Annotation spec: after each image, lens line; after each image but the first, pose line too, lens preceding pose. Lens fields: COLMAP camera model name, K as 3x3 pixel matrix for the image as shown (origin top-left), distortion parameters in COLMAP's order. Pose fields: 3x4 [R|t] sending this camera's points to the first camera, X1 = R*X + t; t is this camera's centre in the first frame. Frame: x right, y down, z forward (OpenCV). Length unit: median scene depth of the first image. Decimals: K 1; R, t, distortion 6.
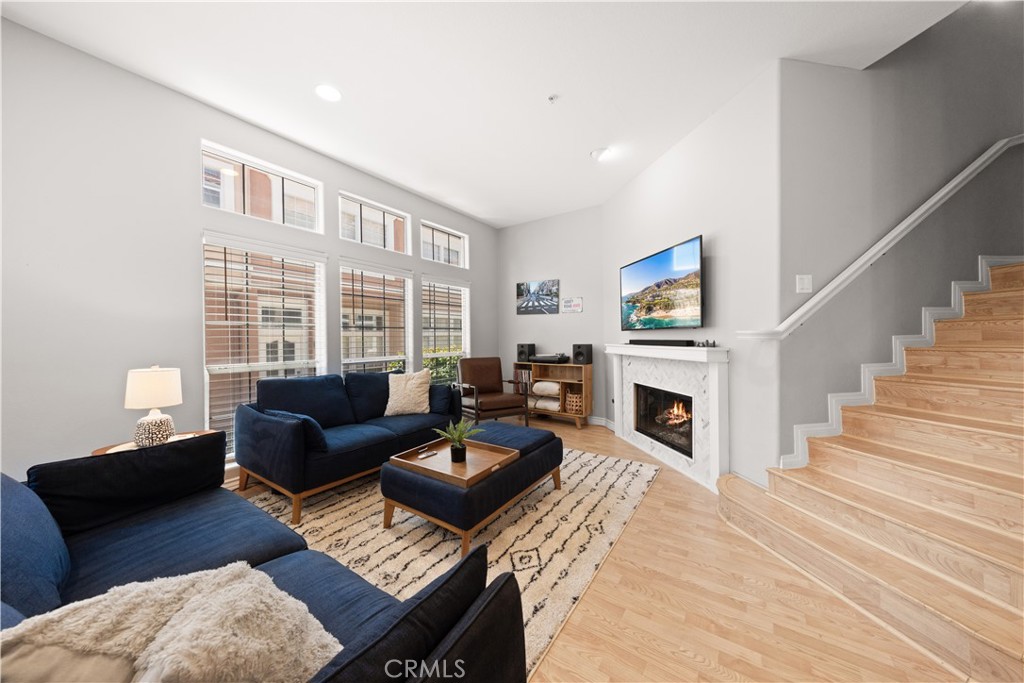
lens RADIAL K [[337.1, 0, 512.0], [0, 337.1, 341.5], [0, 0, 1]] dist [0.001118, -0.000017]
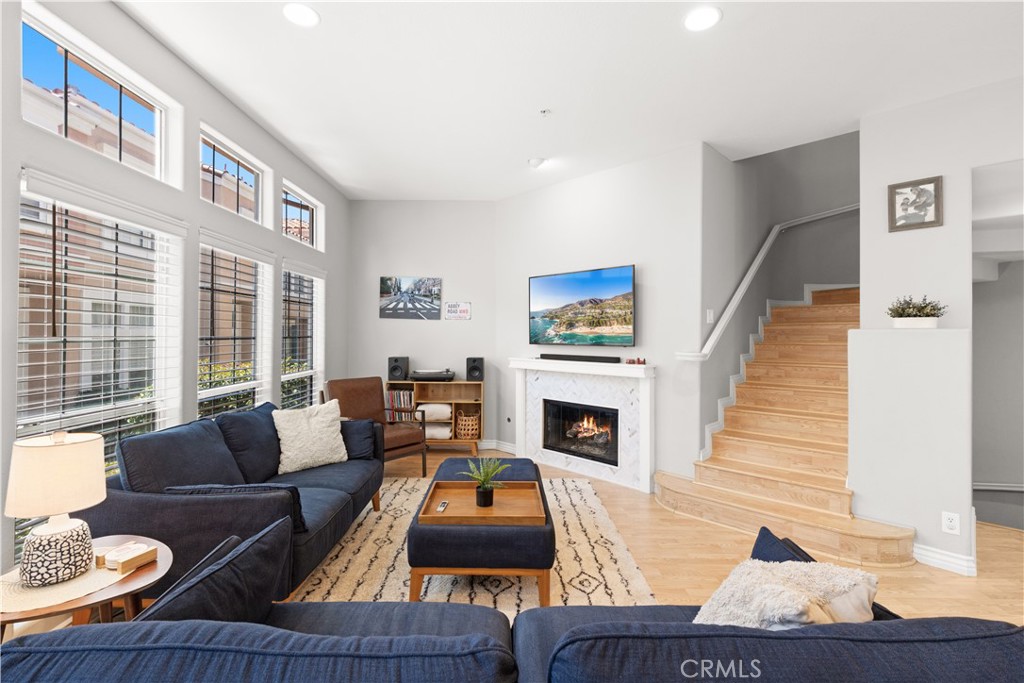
lens RADIAL K [[451.7, 0, 509.6], [0, 451.7, 333.9], [0, 0, 1]] dist [0.023609, -0.000027]
pose [[0.825388, 0.014188, 0.564387, -0.481145], [-0.006046, 0.999849, -0.016294, -0.043681], [-0.564533, 0.010037, 0.825350, -0.009157]]
